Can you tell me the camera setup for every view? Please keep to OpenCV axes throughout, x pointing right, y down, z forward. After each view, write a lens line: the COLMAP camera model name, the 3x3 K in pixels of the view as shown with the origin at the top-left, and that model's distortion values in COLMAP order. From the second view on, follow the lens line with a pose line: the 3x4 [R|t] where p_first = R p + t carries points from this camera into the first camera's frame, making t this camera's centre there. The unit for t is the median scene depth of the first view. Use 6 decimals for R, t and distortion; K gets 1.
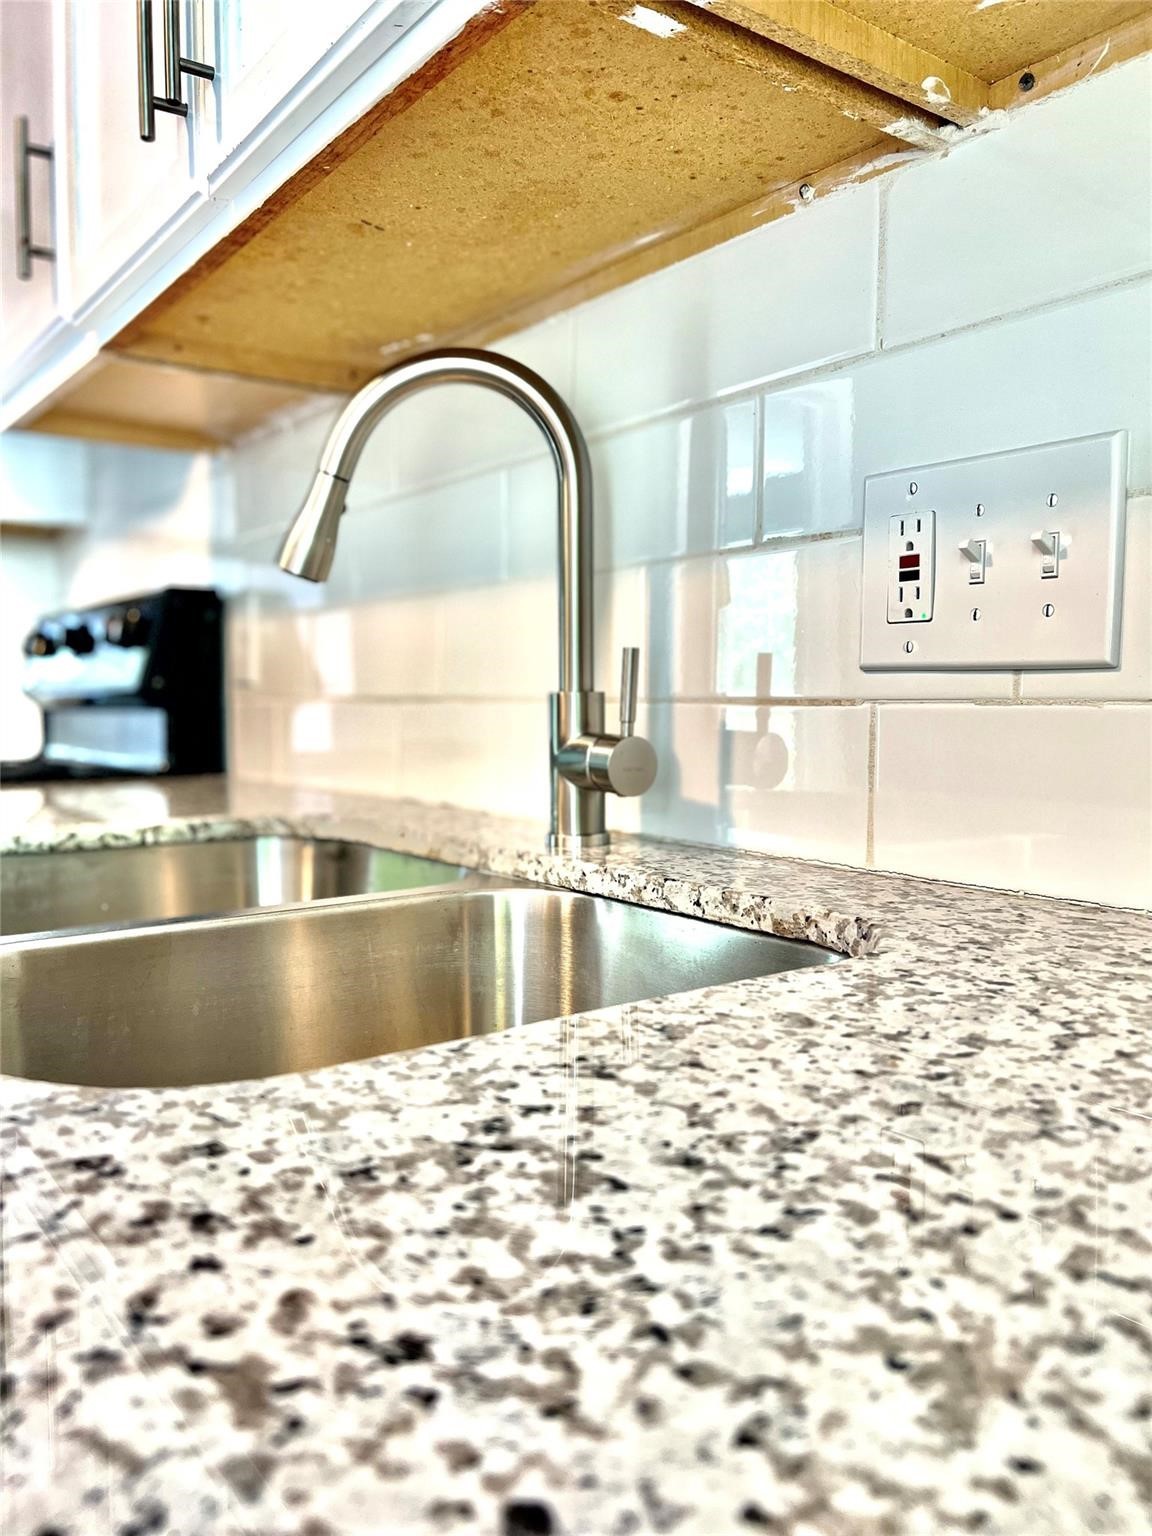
lens RADIAL K [[1165.8, 0, 580.4], [0, 1165.8, 769.0], [0, 0, 1]] dist [0.045607, -0.085059]
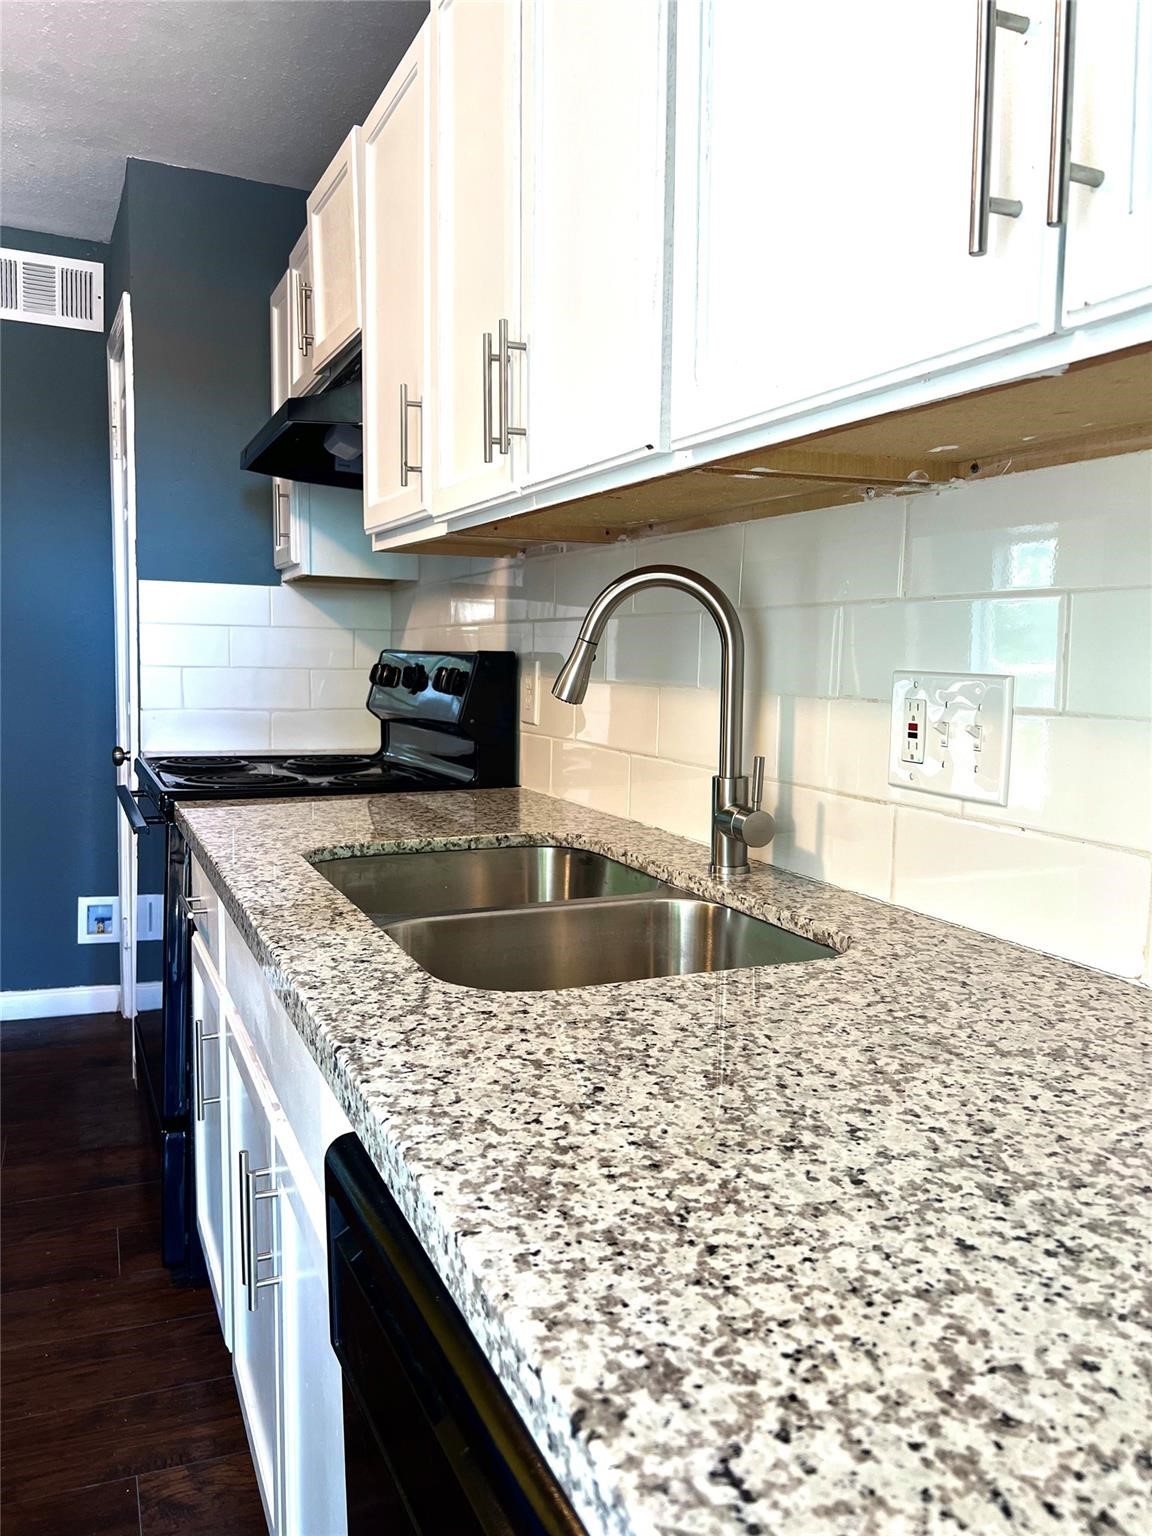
lens RADIAL K [[1165.8, 0, 580.4], [0, 1165.8, 769.0], [0, 0, 1]] dist [0.045607, -0.085059]
pose [[0.973498, 0.036635, -0.225743, 0.404063], [-0.027454, 0.998668, 0.043680, -0.364628], [0.227043, -0.036325, 0.973207, -1.575138]]
